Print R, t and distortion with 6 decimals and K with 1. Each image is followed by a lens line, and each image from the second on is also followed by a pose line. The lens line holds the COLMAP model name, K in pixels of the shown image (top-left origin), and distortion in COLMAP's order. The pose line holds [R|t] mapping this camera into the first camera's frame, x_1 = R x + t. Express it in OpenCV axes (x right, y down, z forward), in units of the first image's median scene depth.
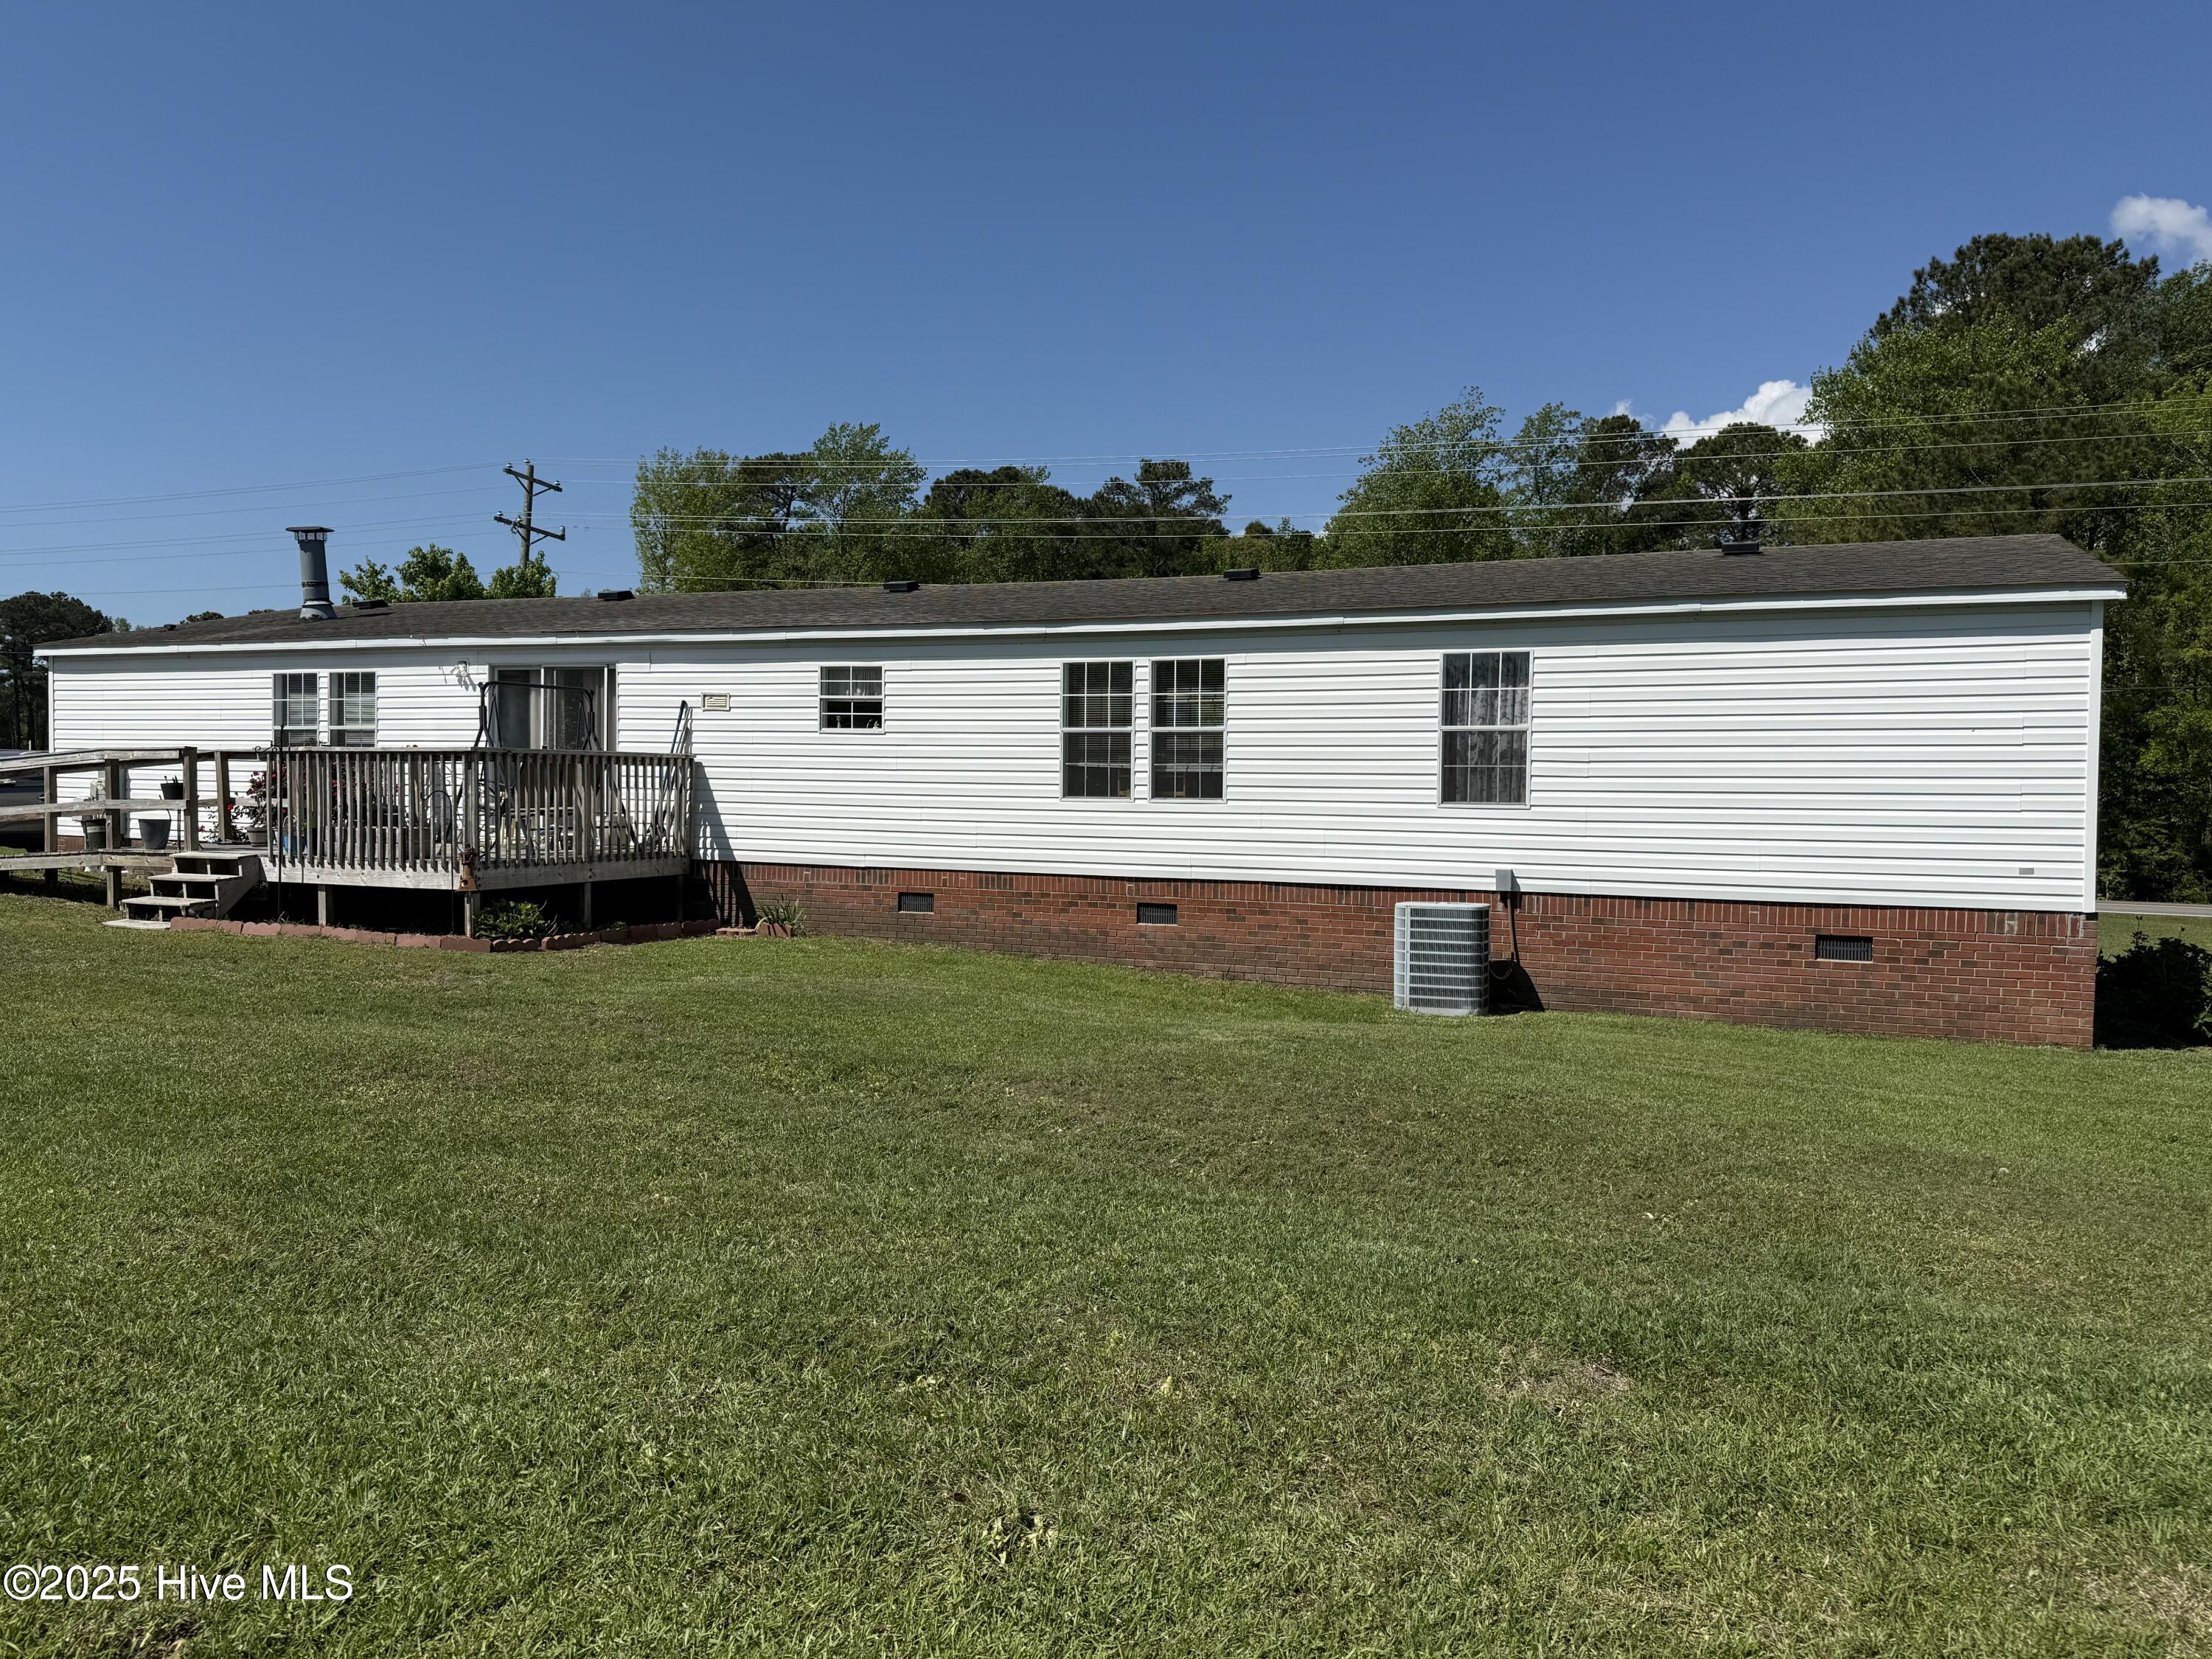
lens RADIAL K [[1593.5, 0, 1110.0], [0, 1593.5, 826.0], [0, 0, 1]] dist [0.190494, -0.345234]
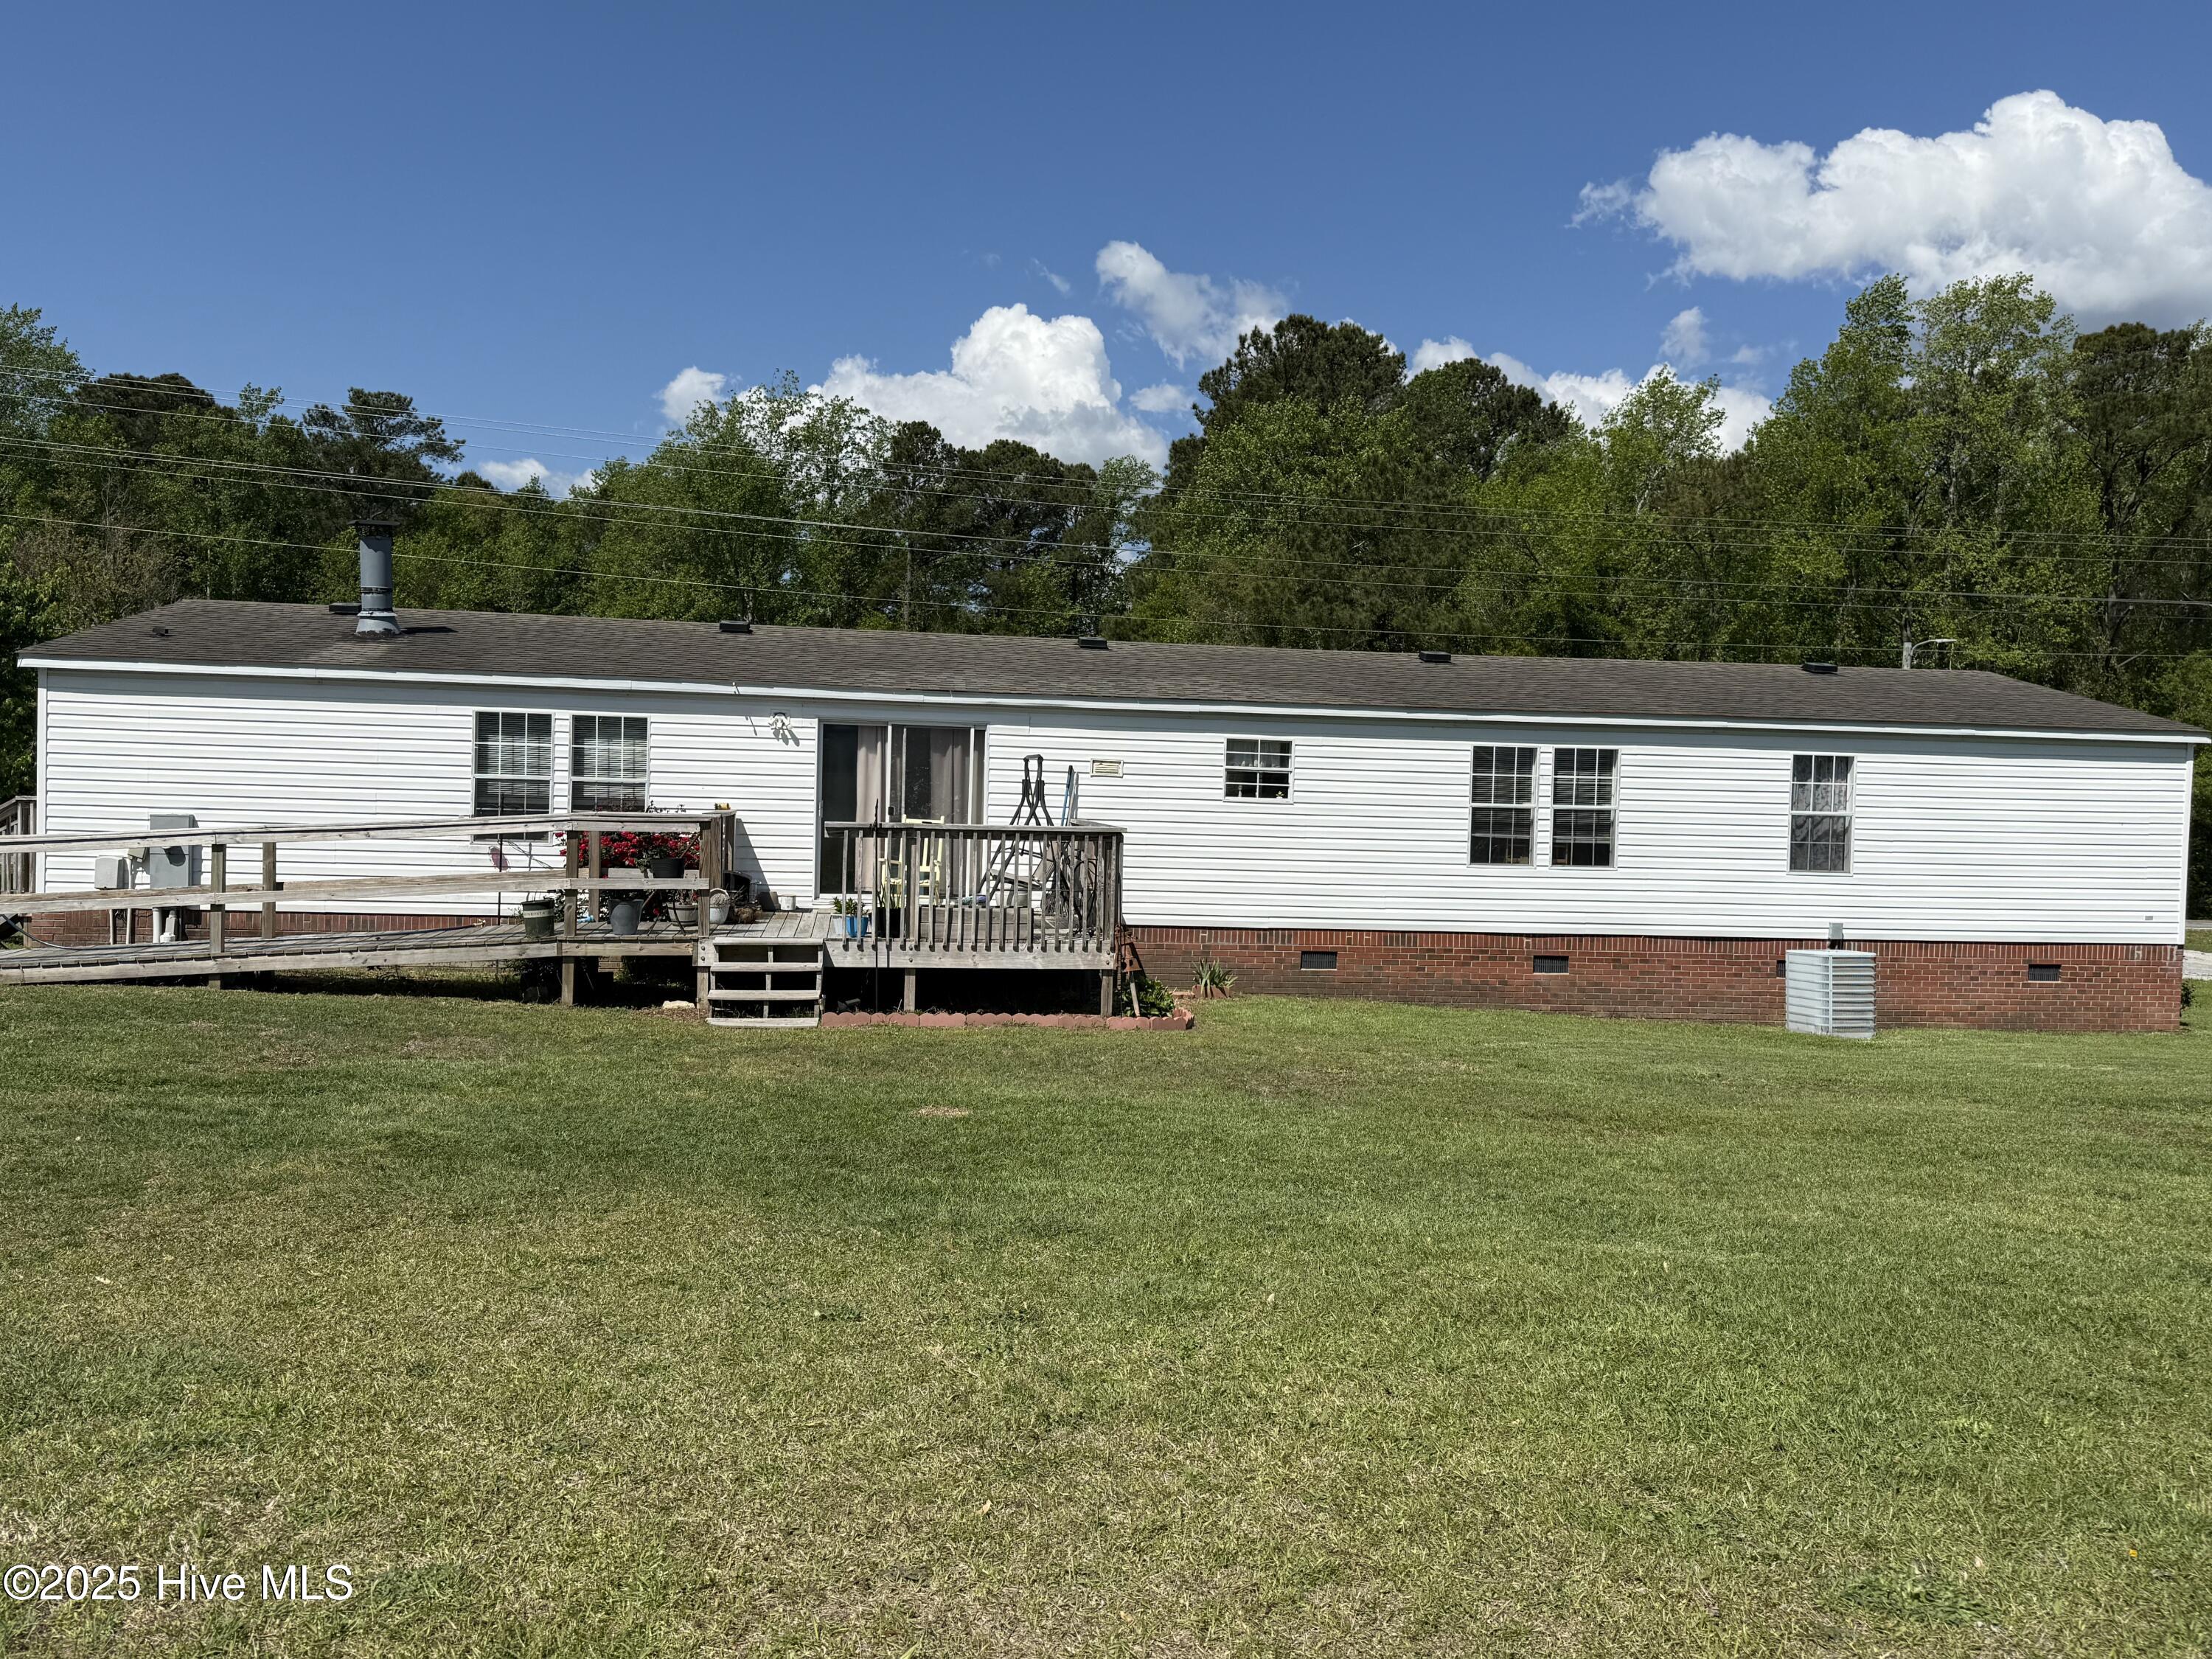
lens RADIAL K [[1708.6, 0, 1106.0], [0, 1708.6, 829.5], [0, 0, 1]] dist [0.128354, -0.196251]
pose [[0.859577, -0.002928, 0.510998, -0.880363], [-0.003082, 0.999936, 0.010914, -0.055420], [-0.510997, -0.010956, 0.859513, 0.083685]]
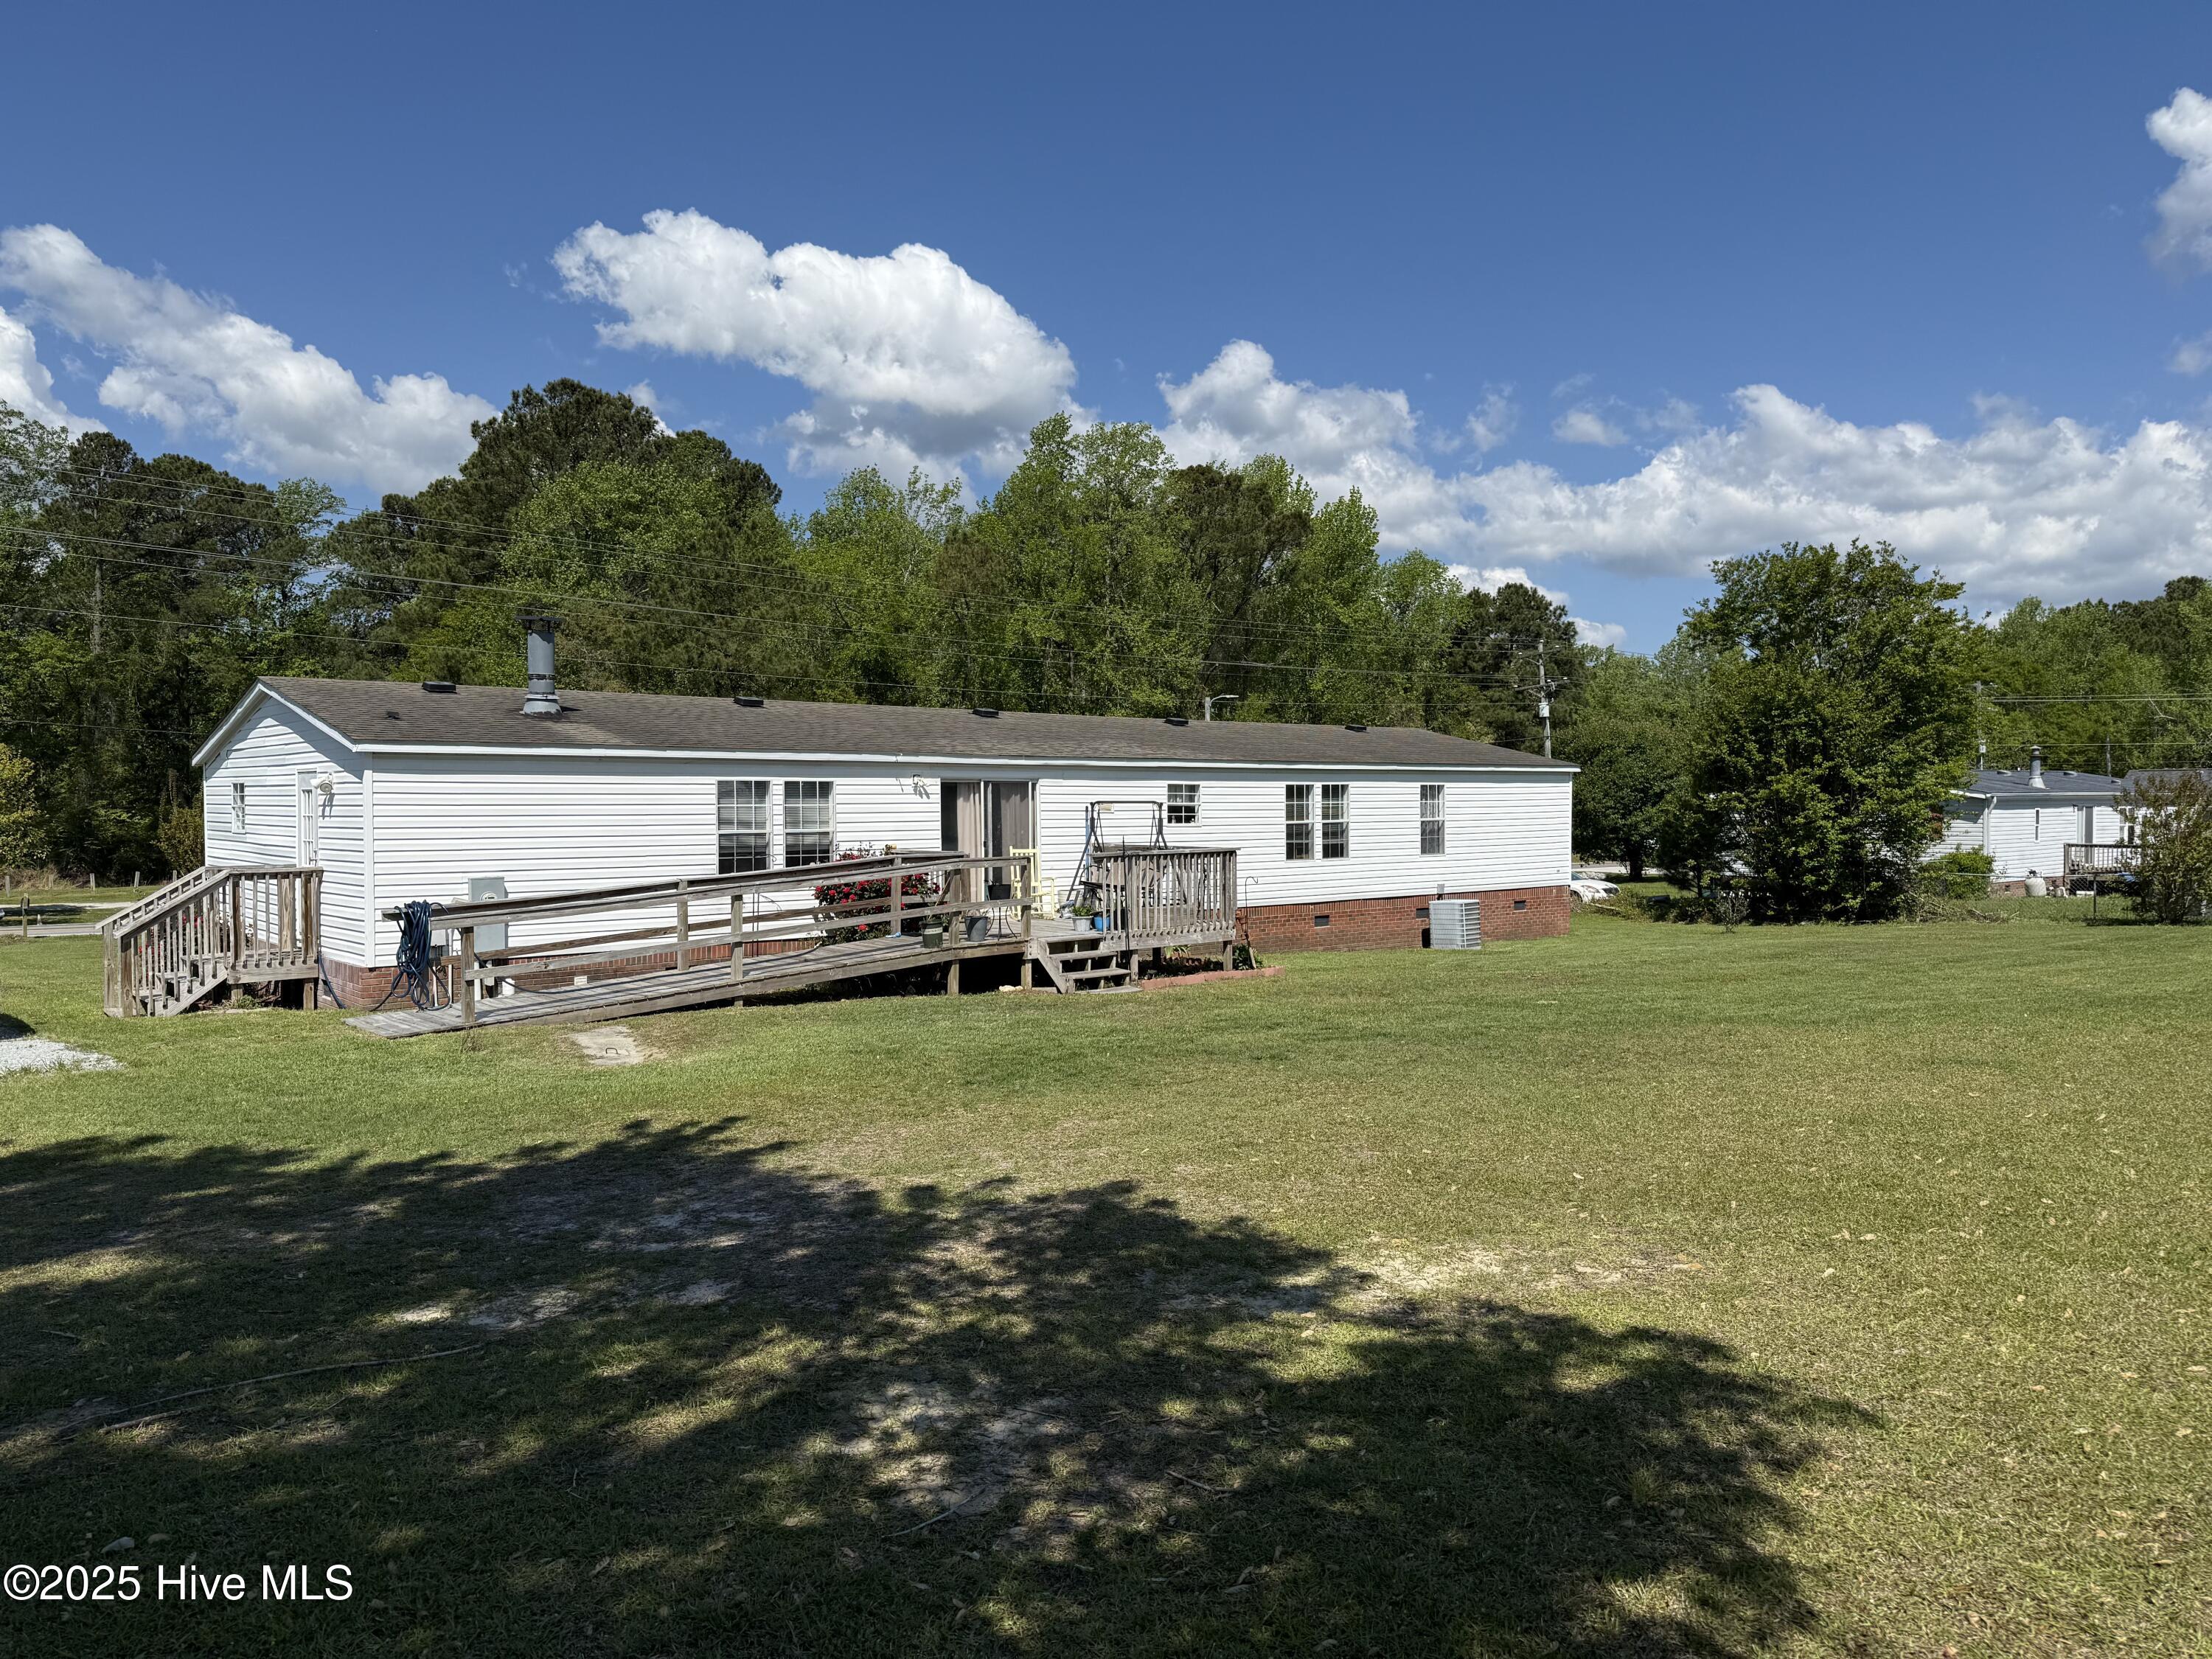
lens RADIAL K [[1530.9, 0, 1106.0], [0, 1530.9, 829.5], [0, 0, 1]] dist [0.131435, -0.167781]
pose [[0.445918, -0.032042, 0.894500, -1.638021], [0.035144, 0.999215, 0.018273, -0.090477], [-0.894384, 0.023288, 0.446694, 0.423179]]
